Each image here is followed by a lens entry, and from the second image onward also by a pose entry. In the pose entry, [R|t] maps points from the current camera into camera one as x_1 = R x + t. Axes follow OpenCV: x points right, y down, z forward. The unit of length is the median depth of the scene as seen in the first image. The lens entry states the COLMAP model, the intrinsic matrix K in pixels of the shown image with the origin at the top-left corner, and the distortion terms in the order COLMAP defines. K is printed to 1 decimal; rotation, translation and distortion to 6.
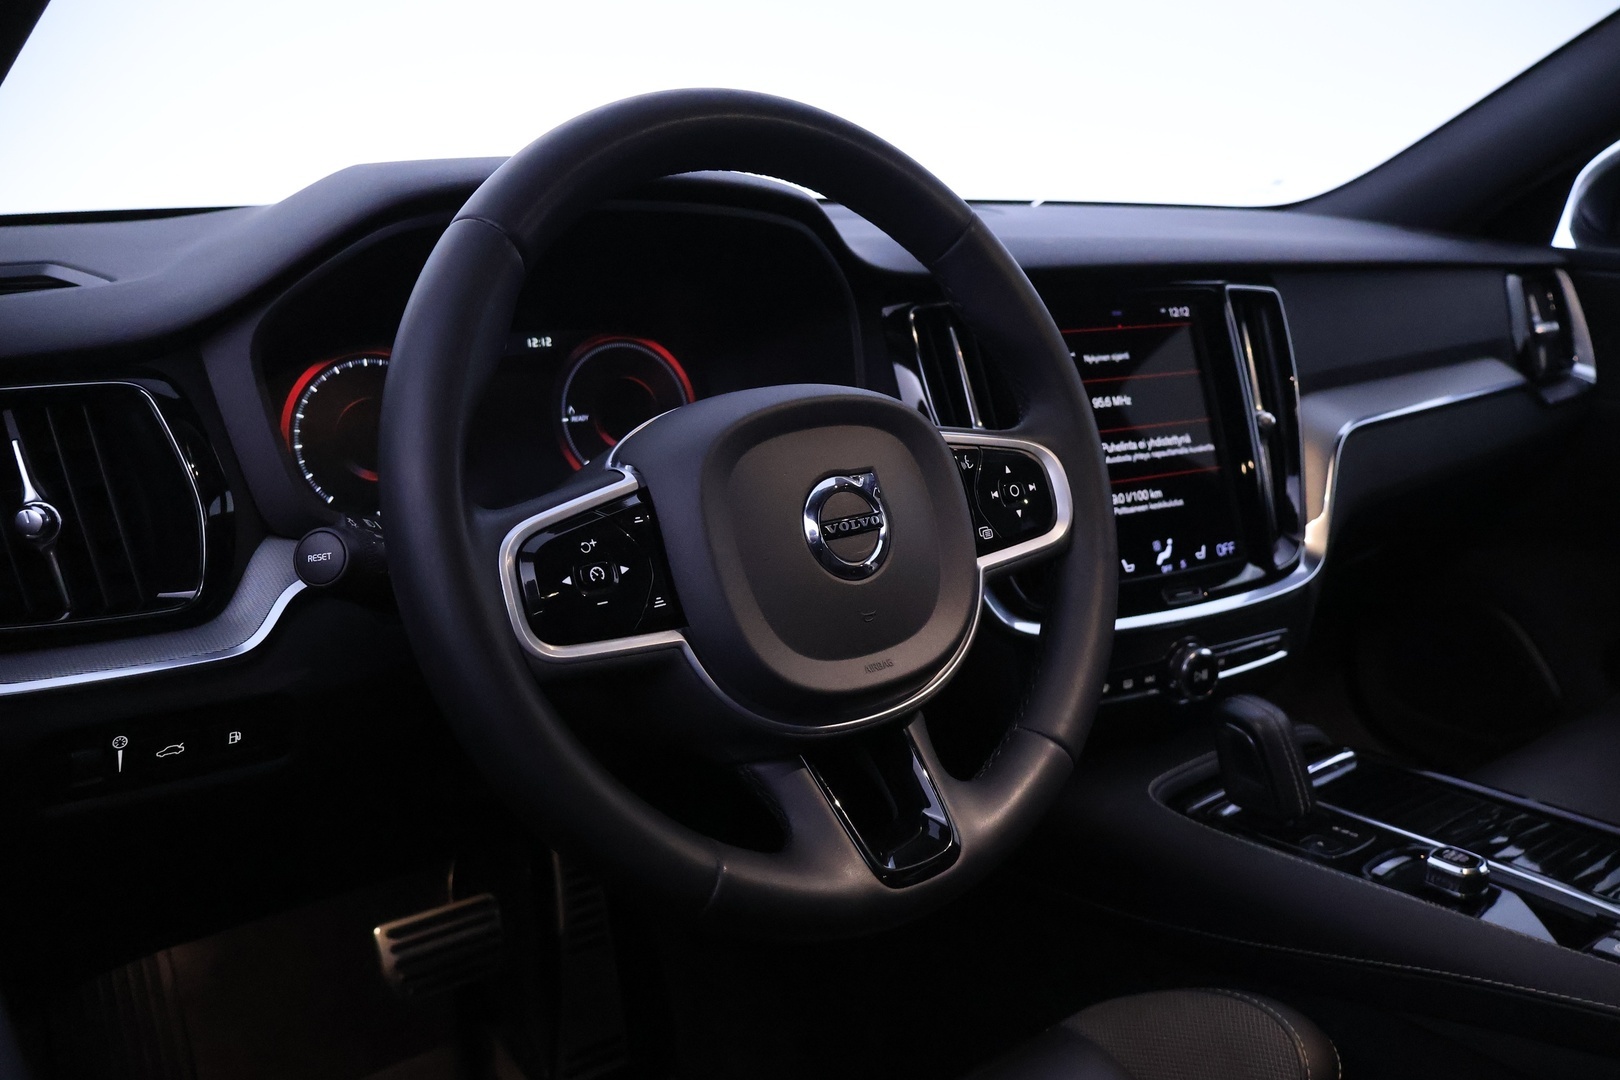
lens RADIAL K [[1341.6, 0, 810.0], [0, 1341.6, 540.0], [0, 0, 1]] dist [-0.007956, -0.003243]
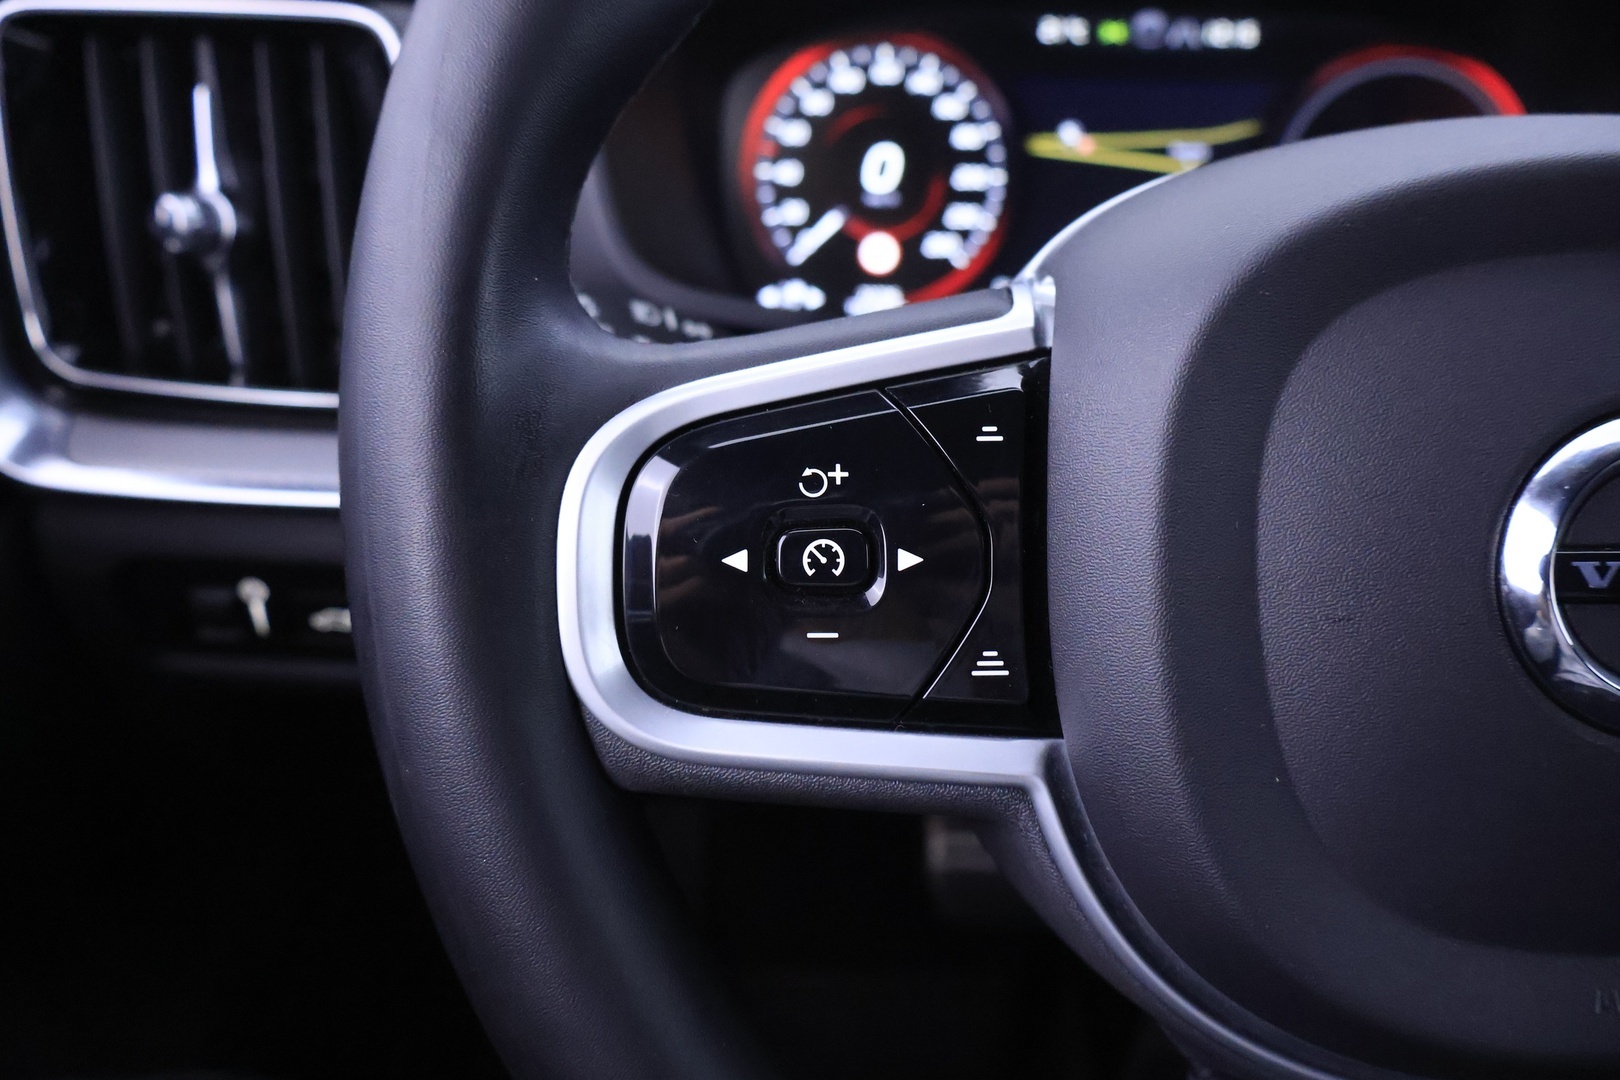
lens RADIAL K [[1341.6, 0, 810.0], [0, 1341.6, 540.0], [0, 0, 1]] dist [-0.007956, -0.003243]
pose [[0.788501, 0.263017, -0.555957, 0.046945], [-0.163069, 0.960998, 0.223362, -0.062480], [0.593022, -0.085462, 0.800638, 0.679034]]
